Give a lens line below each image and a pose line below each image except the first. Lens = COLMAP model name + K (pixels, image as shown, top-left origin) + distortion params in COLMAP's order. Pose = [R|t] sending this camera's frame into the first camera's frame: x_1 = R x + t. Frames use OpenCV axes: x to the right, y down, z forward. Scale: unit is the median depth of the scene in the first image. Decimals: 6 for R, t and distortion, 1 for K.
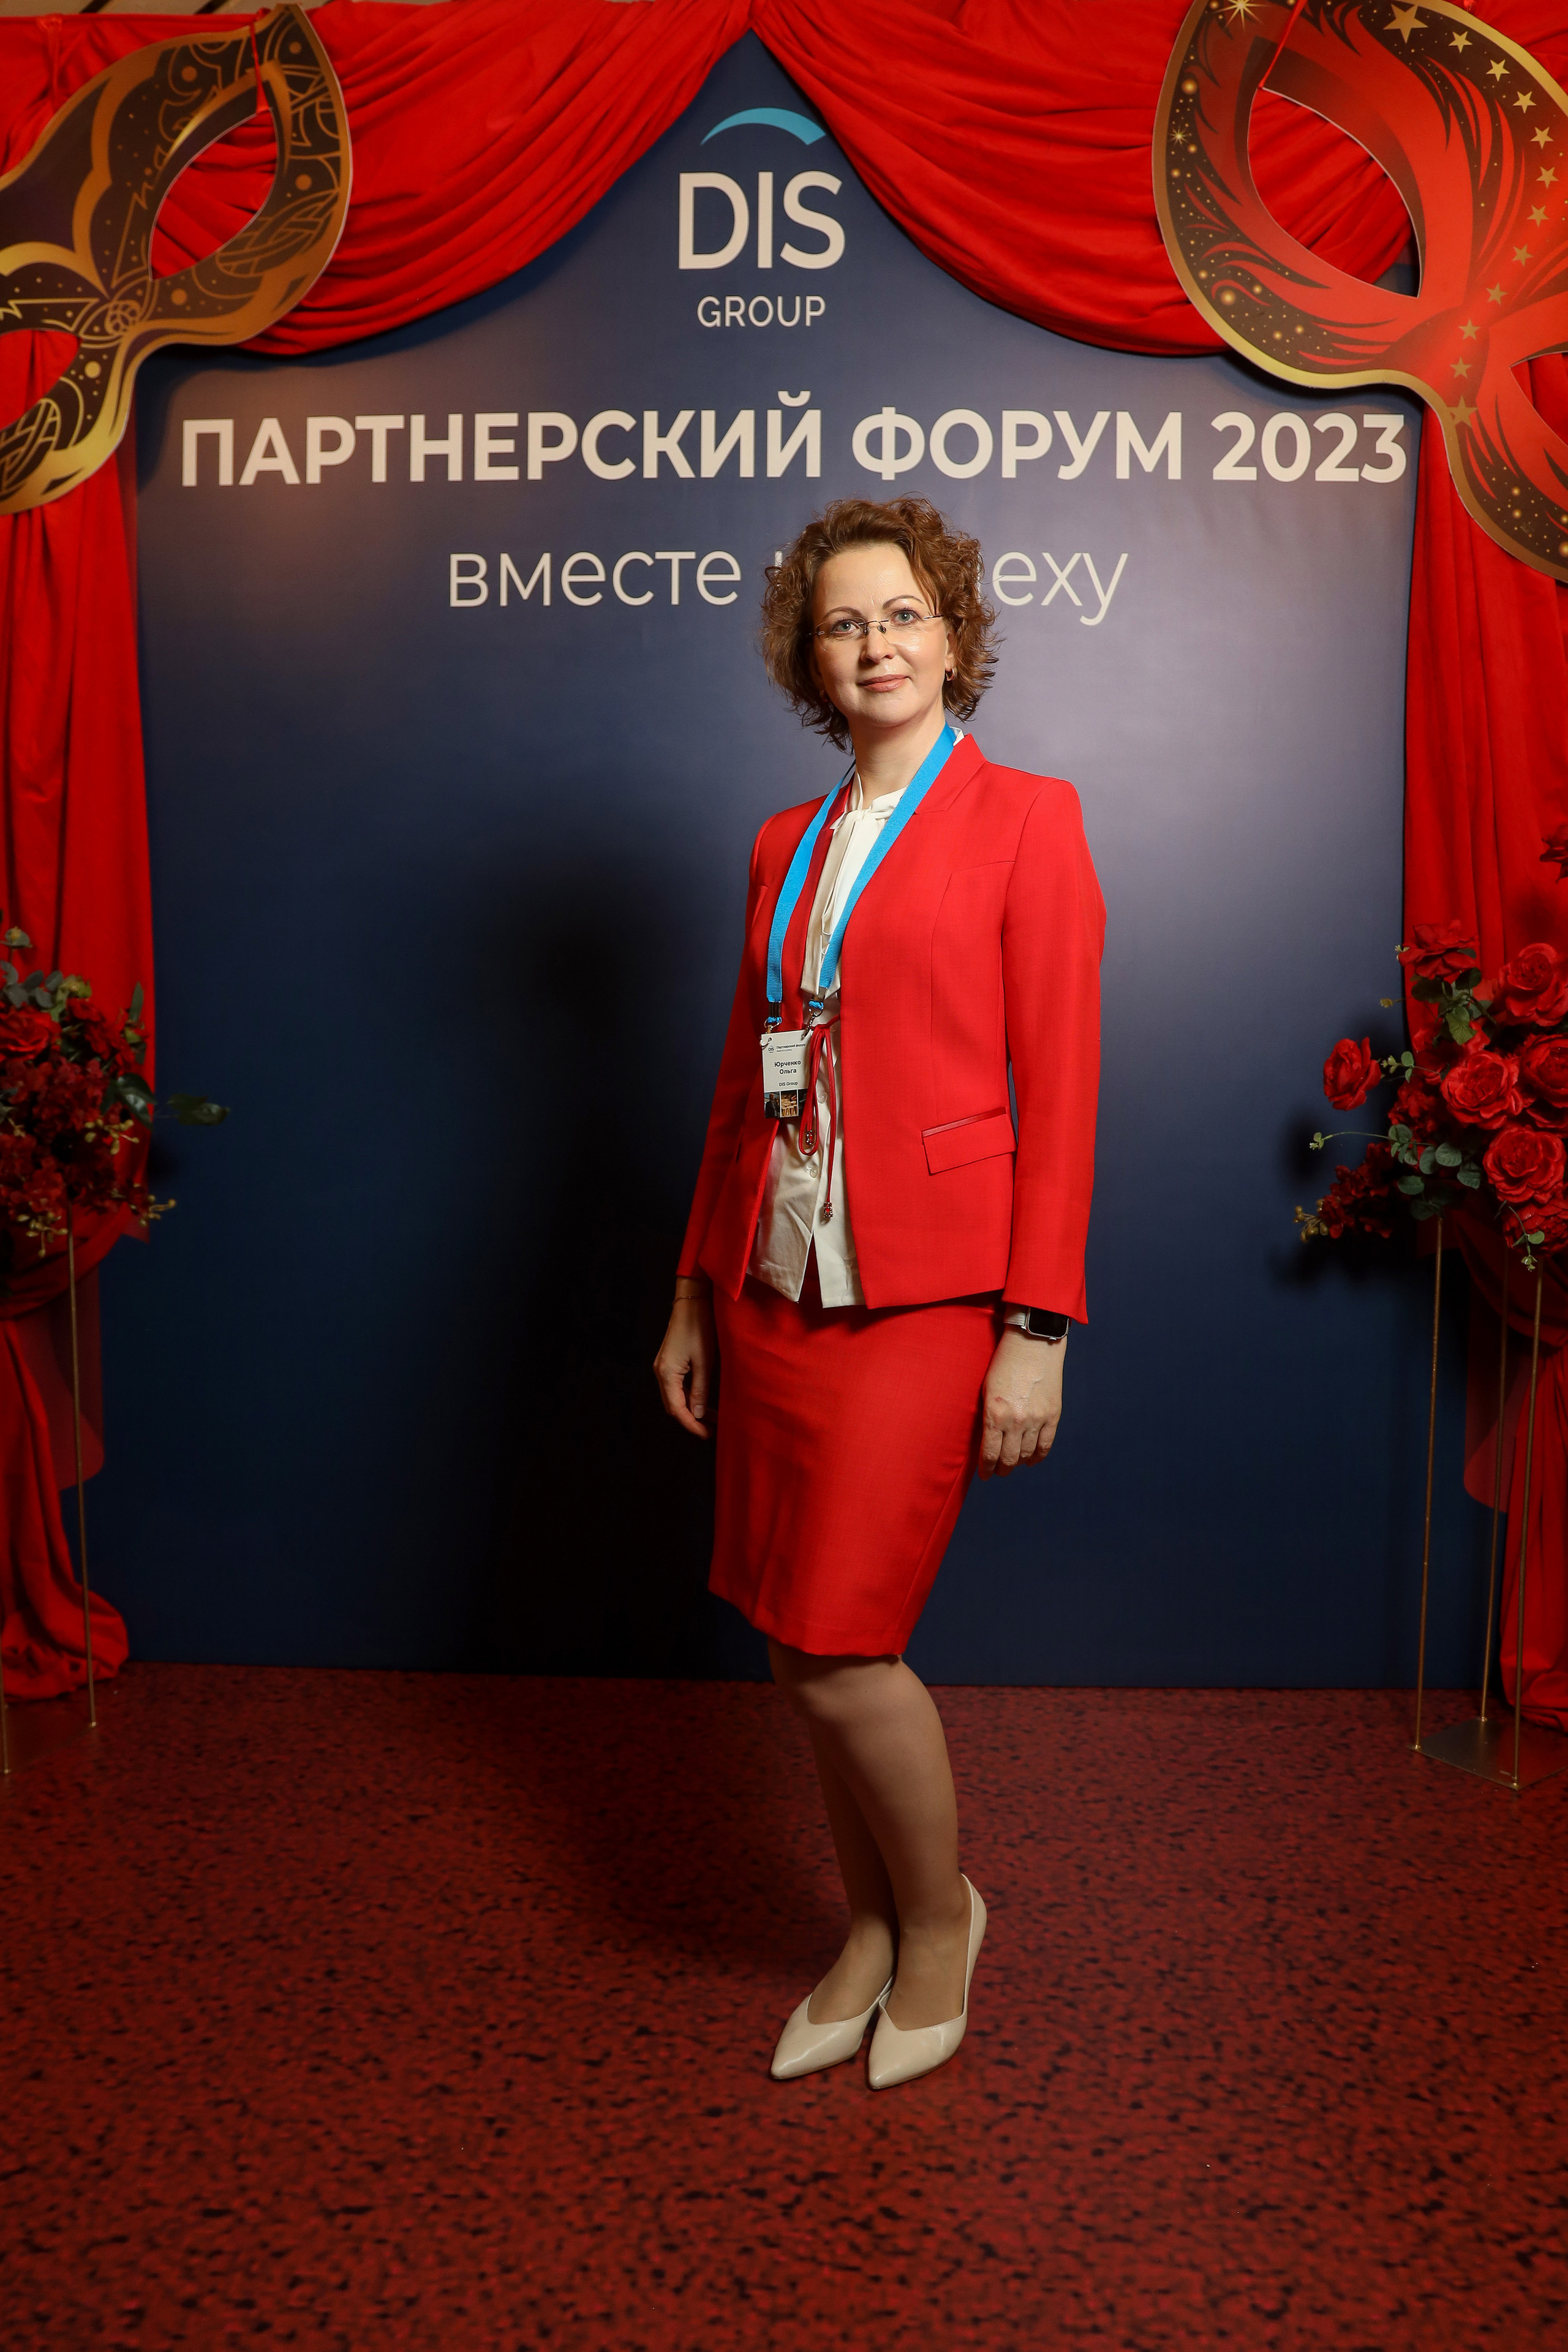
lens RADIAL K [[1902.7, 0, 775.6], [0, 1902.7, 1089.8], [0, 0, 1]] dist [-0.067482, 0.055381]
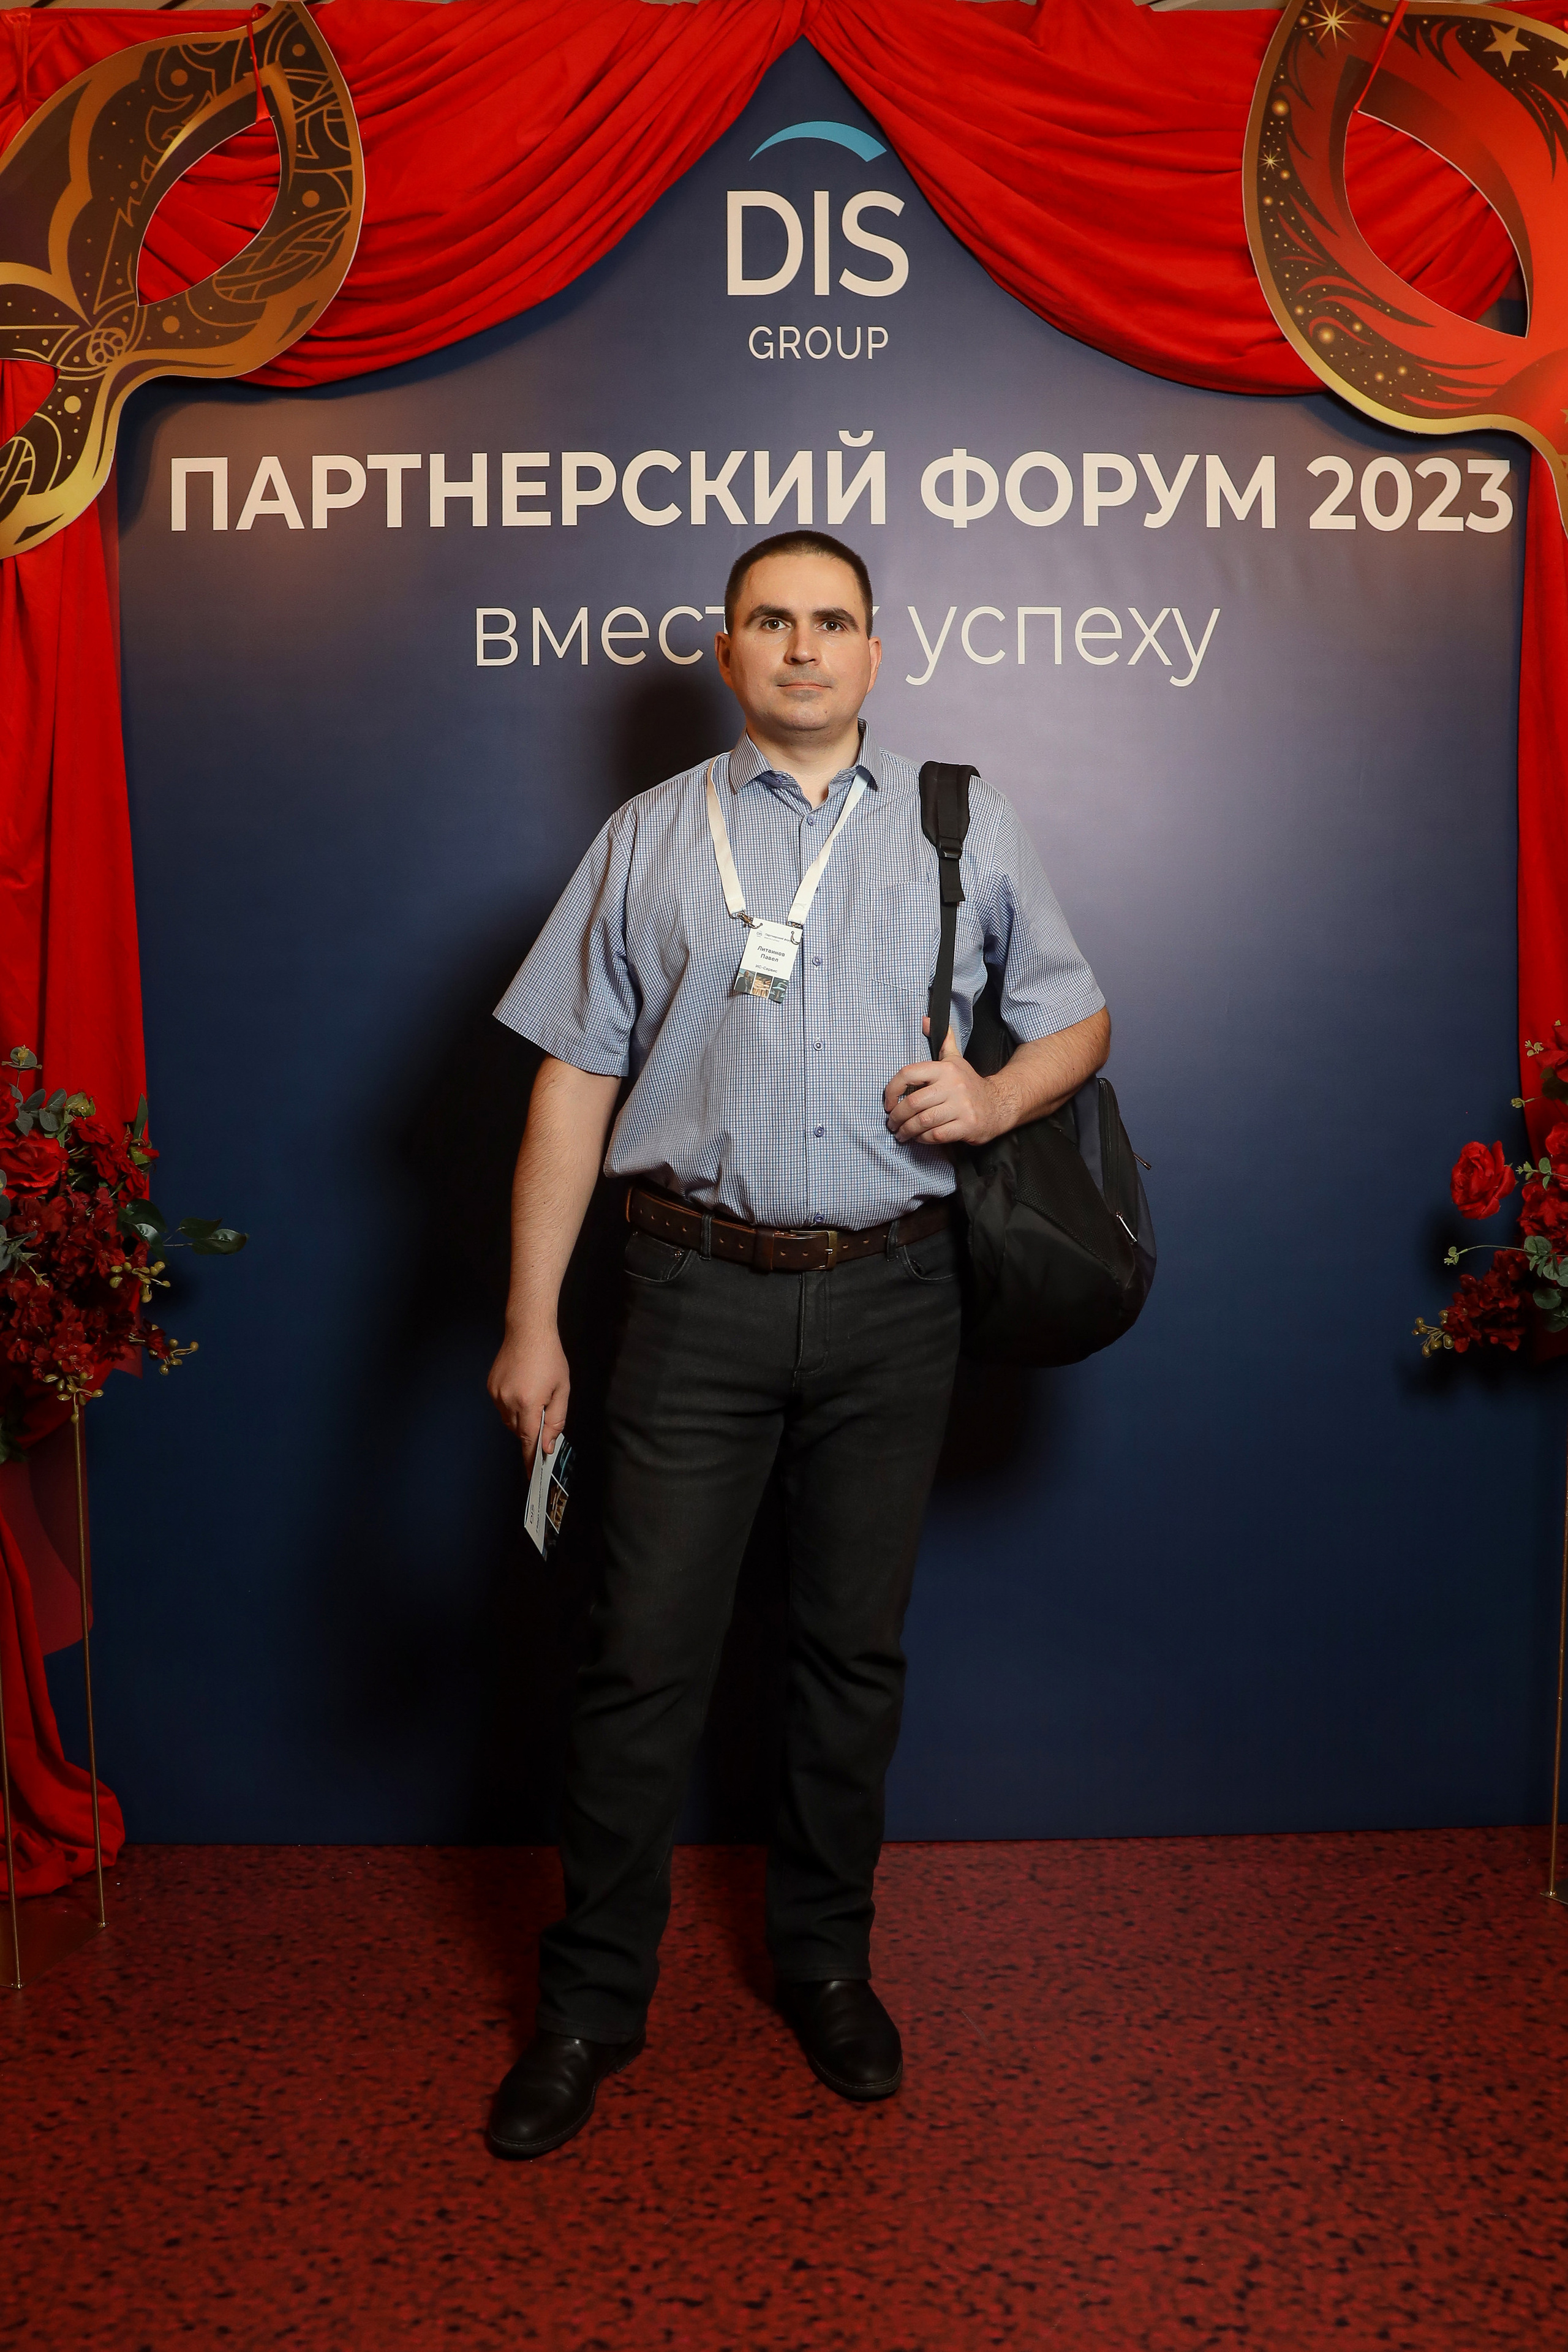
lens RADIAL K [[2151.6, 0, 789.8], [0, 2151.6, 1081.2], [0, 0, 1]] dist [-0.080223, 0.059468]
pose [[0.997933, -0.014910, 0.062515, -0.093941], [0.015157, 0.999879, -0.003483, -0.054618], [-0.062456, 0.004424, 0.998038, -0.026627]]
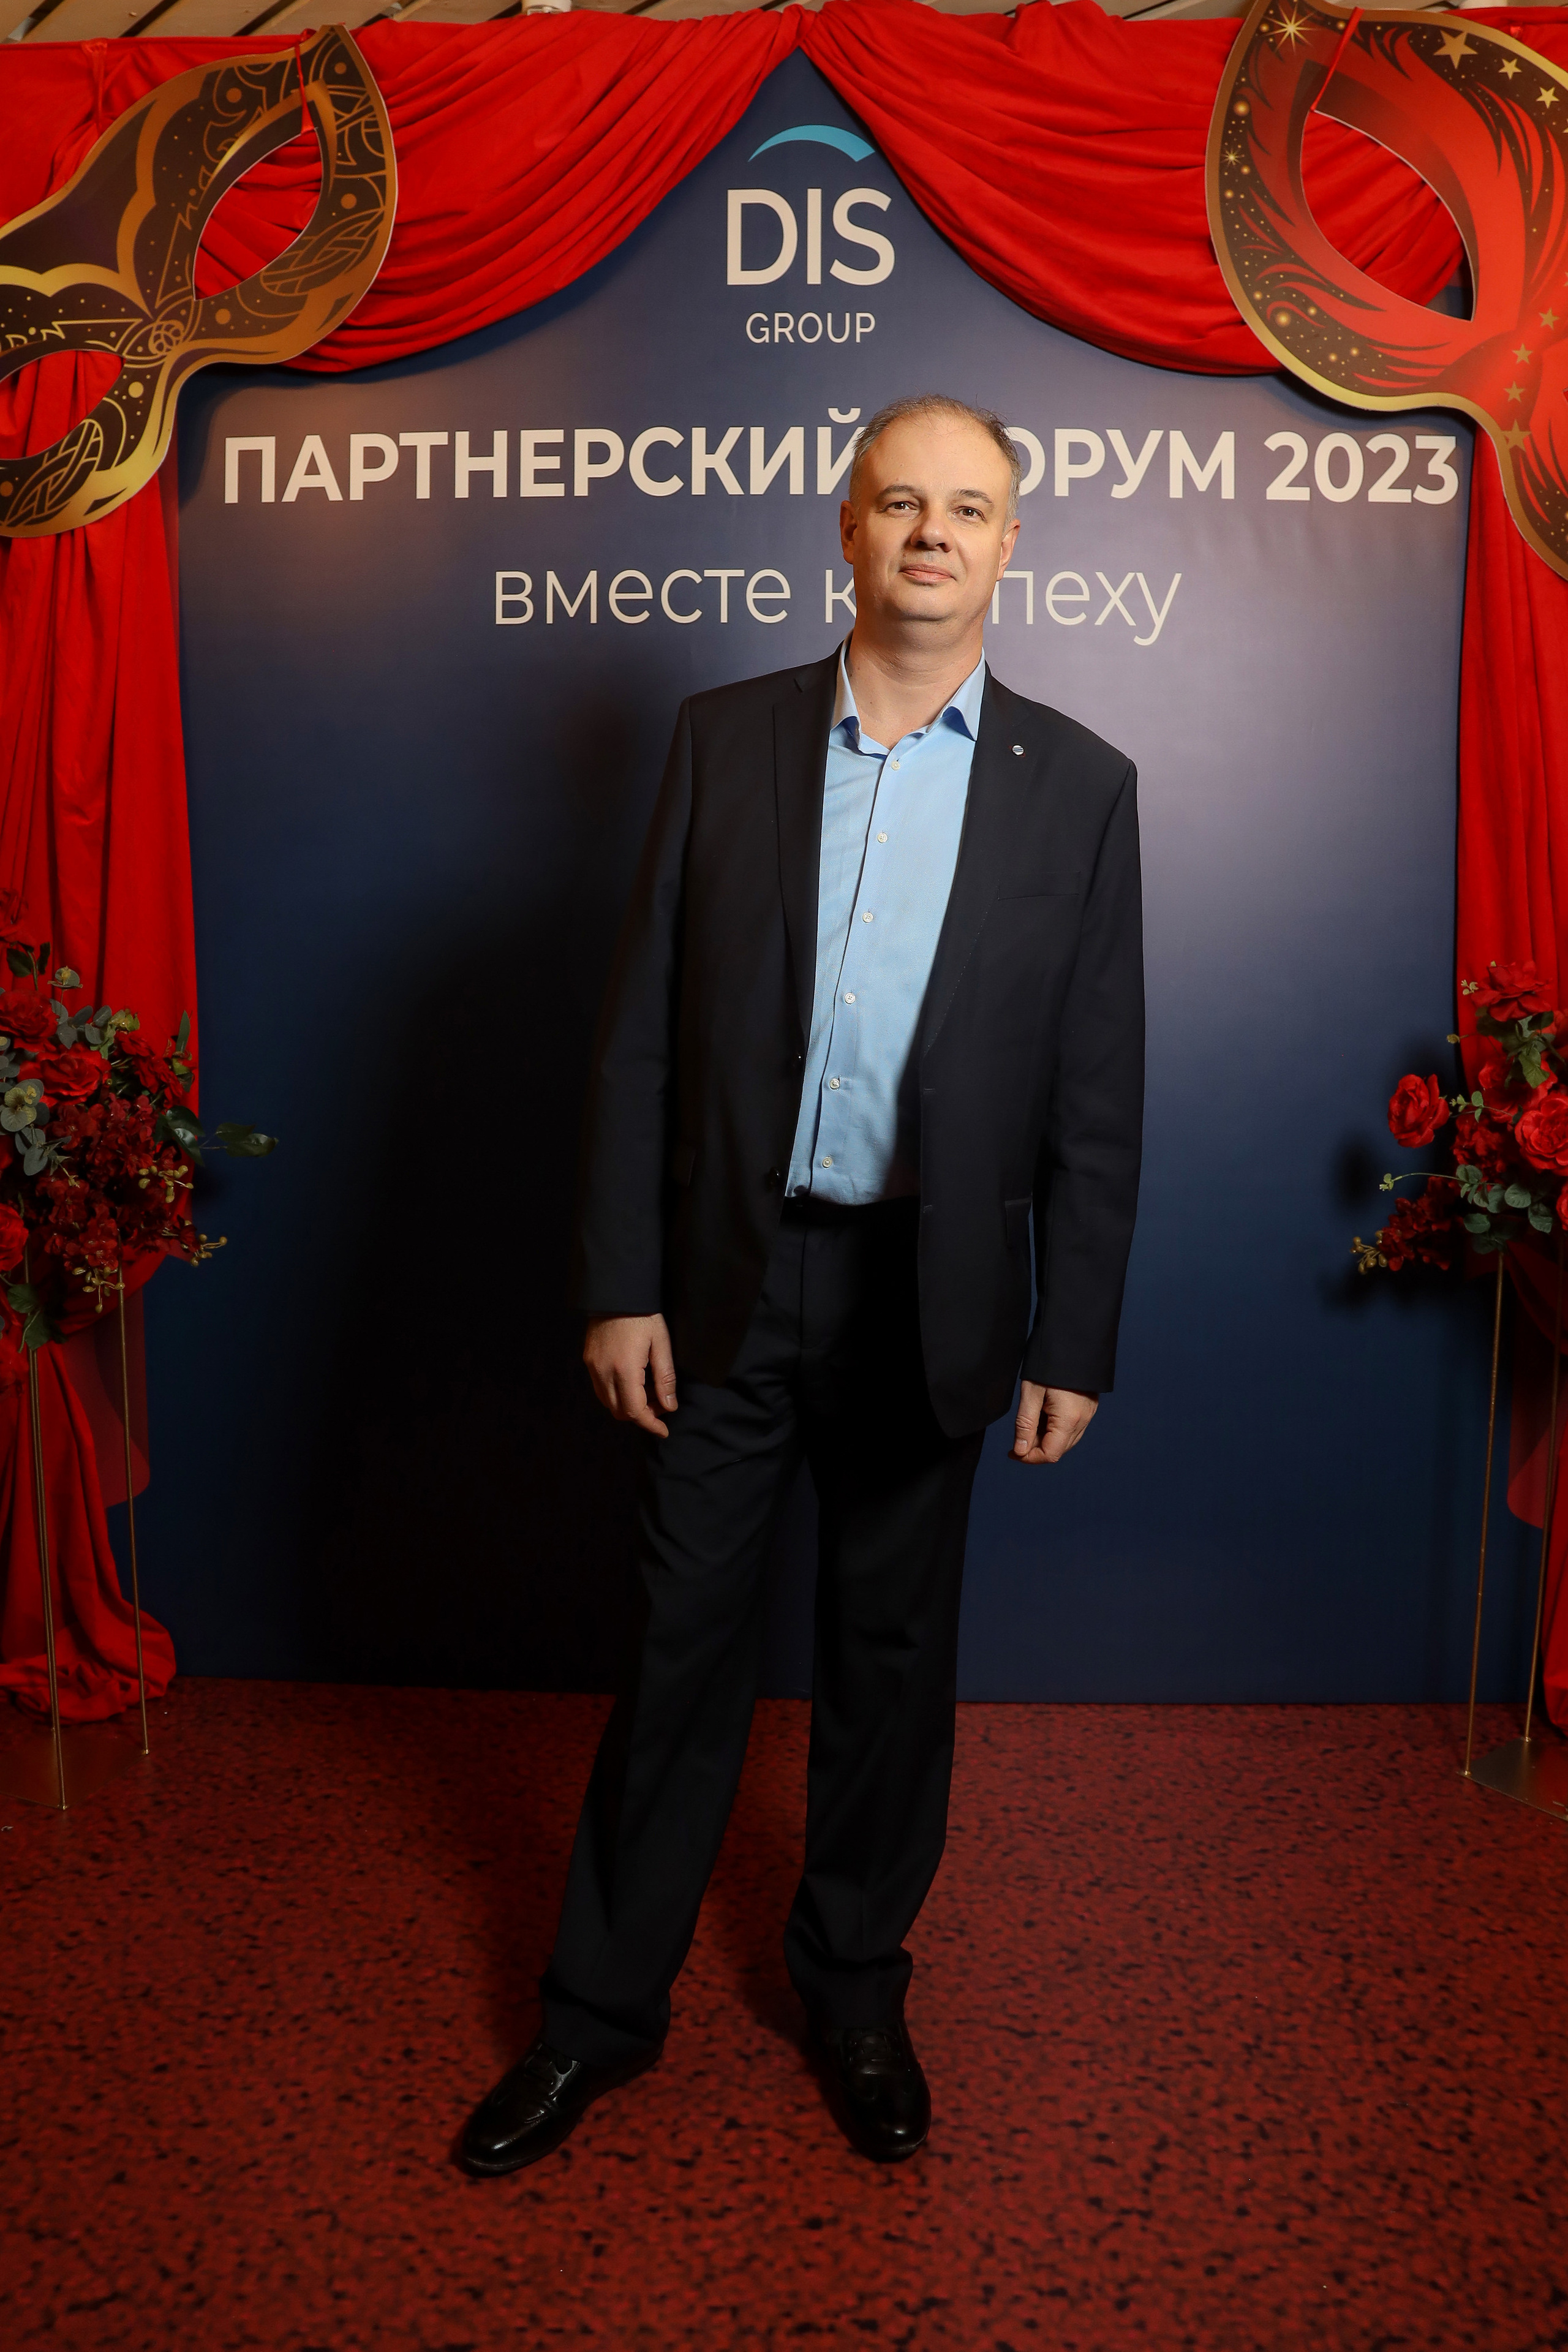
lens RADIAL K [[1808.7, 0, 736.0], [0, 1808.7, 1015.1], [0, 0, 1]] dist [-0.107208, 0.062701]
pose [[1.000000, -0.000747, 0.000009, -0.048472], [0.000747, 0.999960, 0.008965, -0.062580], [-0.000016, -0.008965, 0.999960, 0.063051]]
